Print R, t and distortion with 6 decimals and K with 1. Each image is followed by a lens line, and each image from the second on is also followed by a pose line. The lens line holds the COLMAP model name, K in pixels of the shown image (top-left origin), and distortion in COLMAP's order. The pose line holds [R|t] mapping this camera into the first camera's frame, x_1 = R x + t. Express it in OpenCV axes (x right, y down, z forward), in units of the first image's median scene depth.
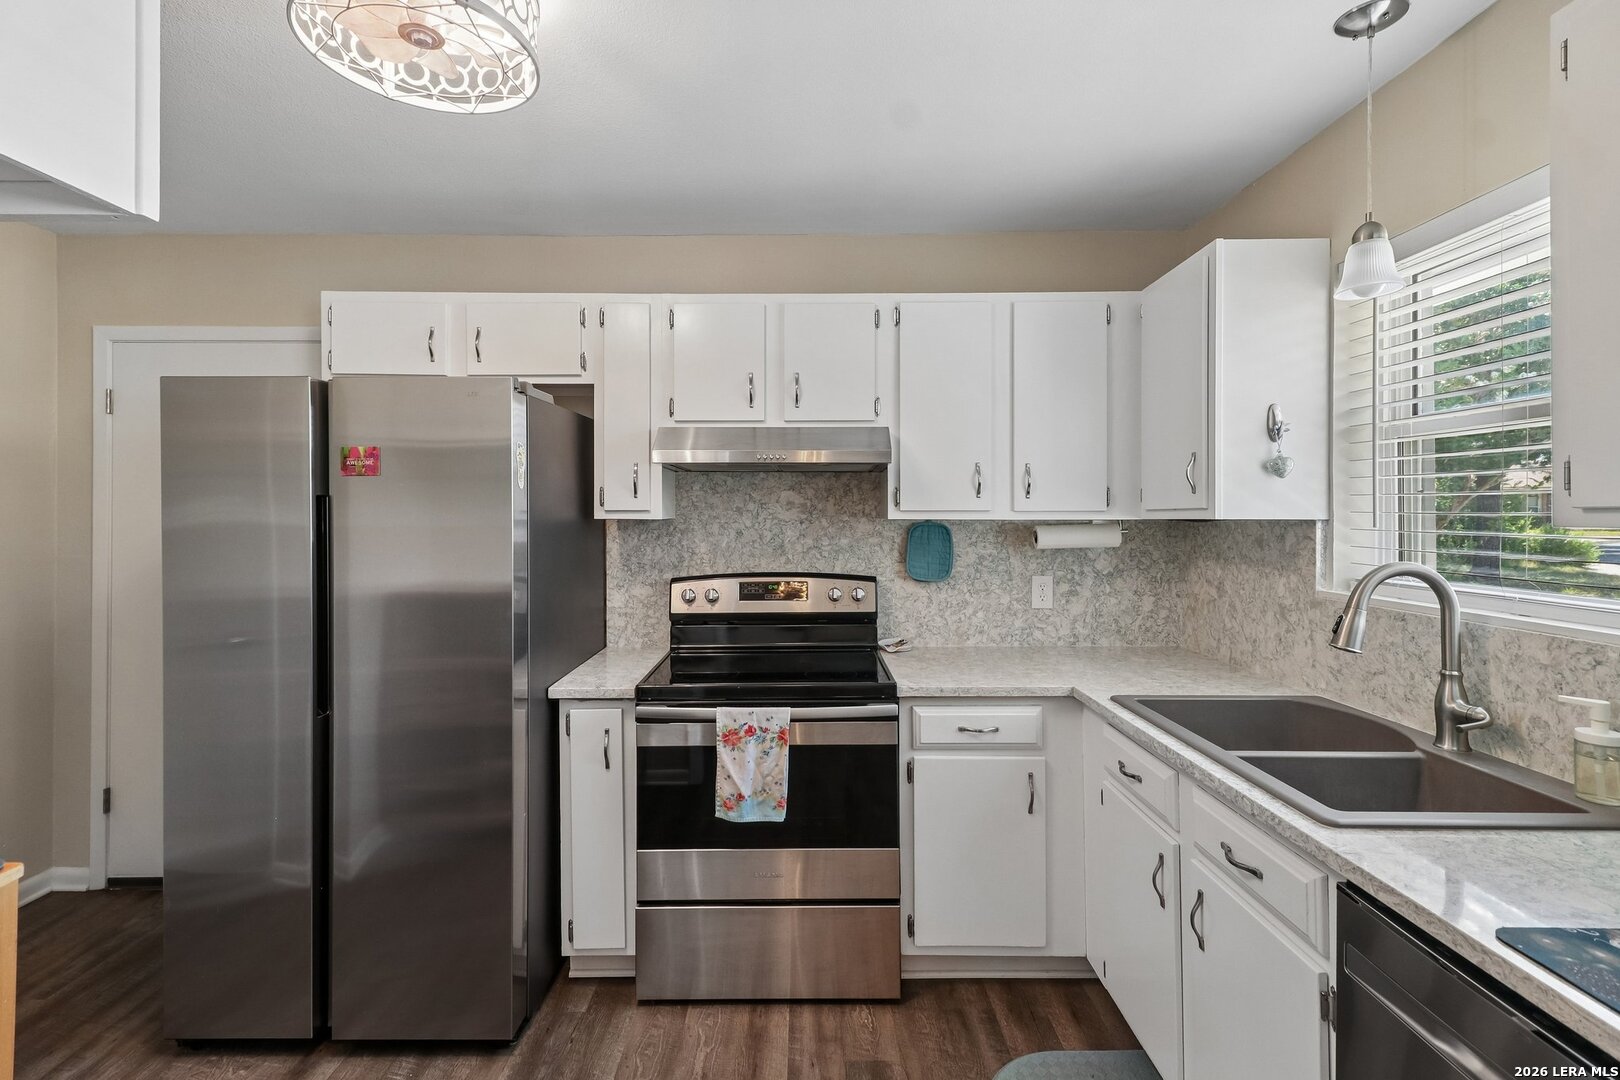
lens RADIAL K [[733.1, 0, 797.9], [0, 733.1, 511.6], [0, 0, 1]] dist [0.013738, -0.000618]
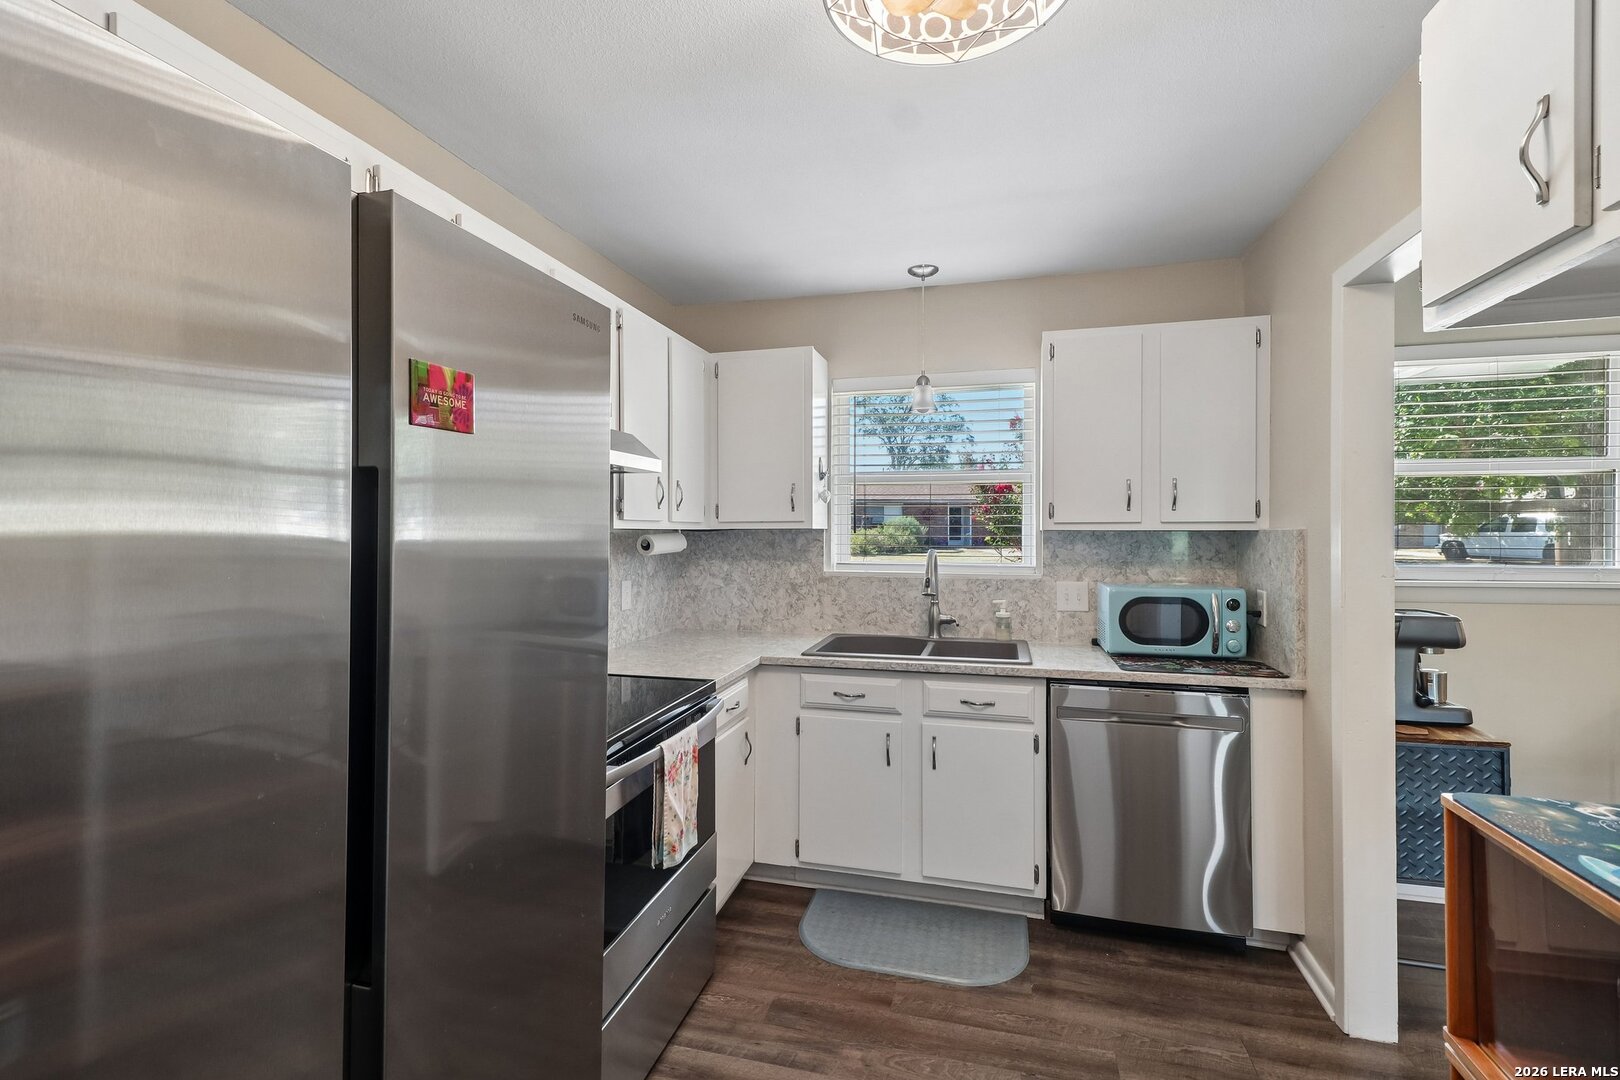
lens RADIAL K [[752.3, 0, 786.2], [0, 752.3, 529.0], [0, 0, 1]] dist [0.017485, -0.013775]
pose [[0.258385, 0.001839, 0.966040, -0.780322], [-0.005732, 0.999984, -0.000370, 0.009919], [-0.966025, -0.005441, 0.258391, 0.525744]]
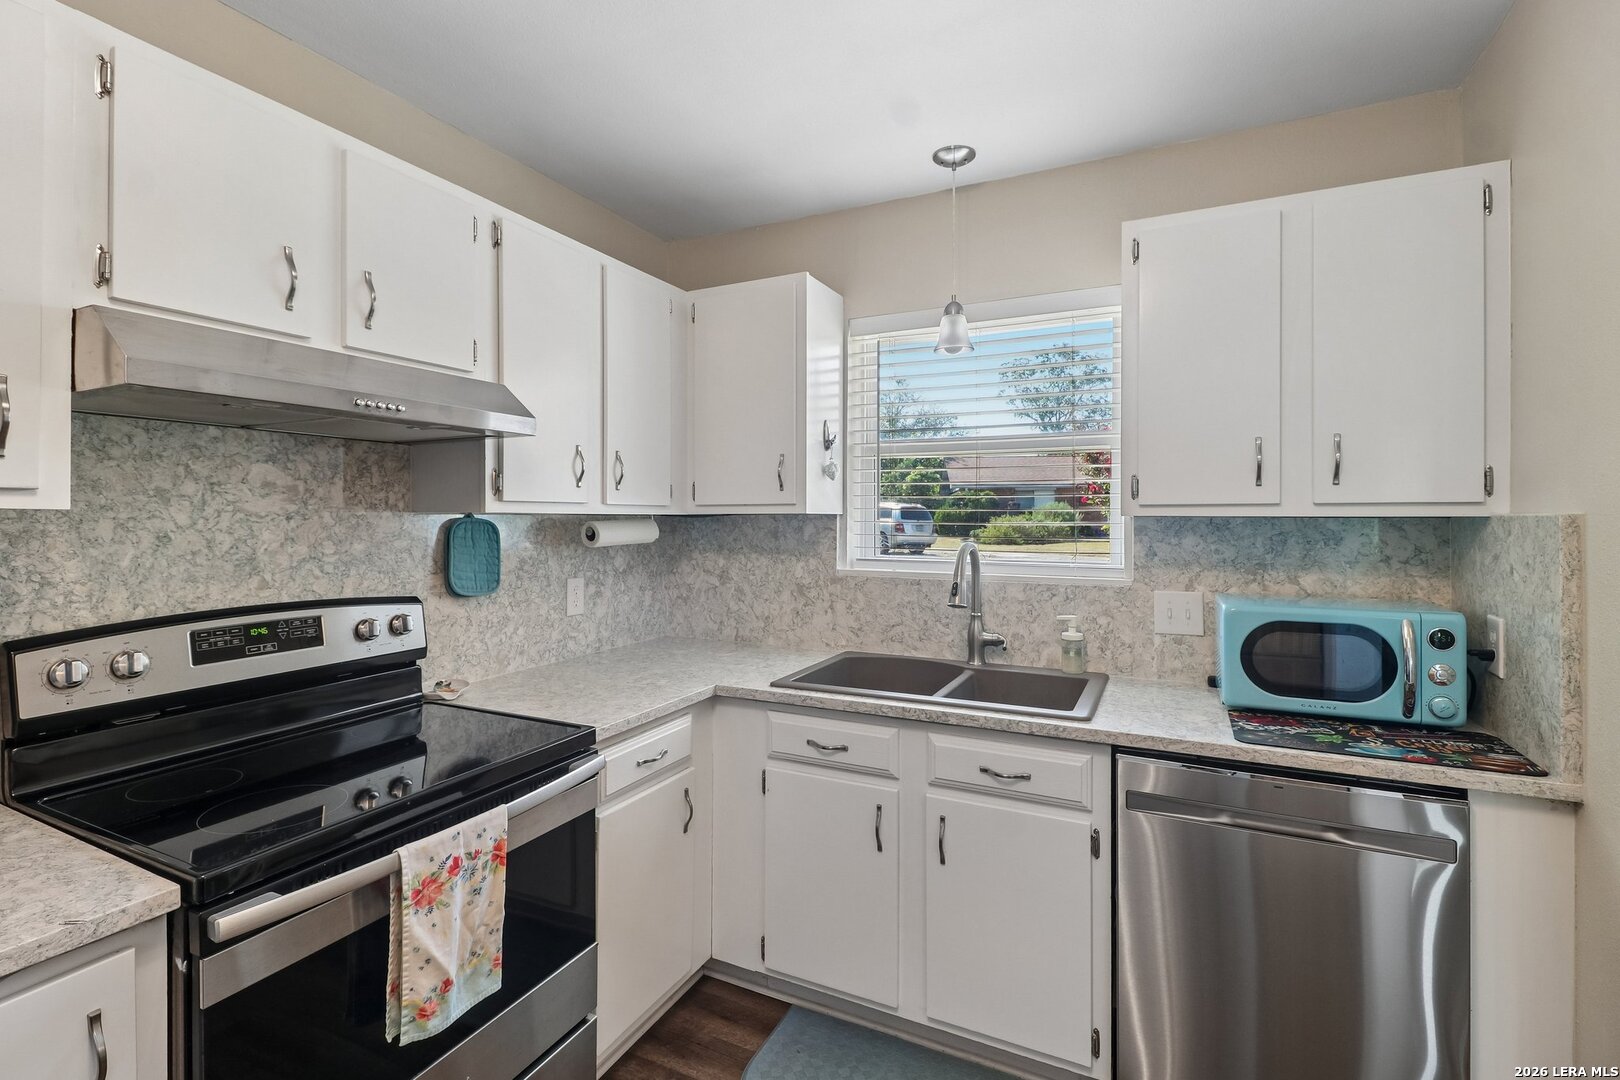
lens RADIAL K [[754.0, 0, 789.8], [0, 754.0, 514.8], [0, 0, 1]] dist [0.015477, -0.012832]
pose [[0.440887, 0.003731, 0.897555, -0.412711], [-0.007404, 0.999972, -0.000519, 0.010794], [-0.897532, -0.006416, 0.440902, 0.406301]]
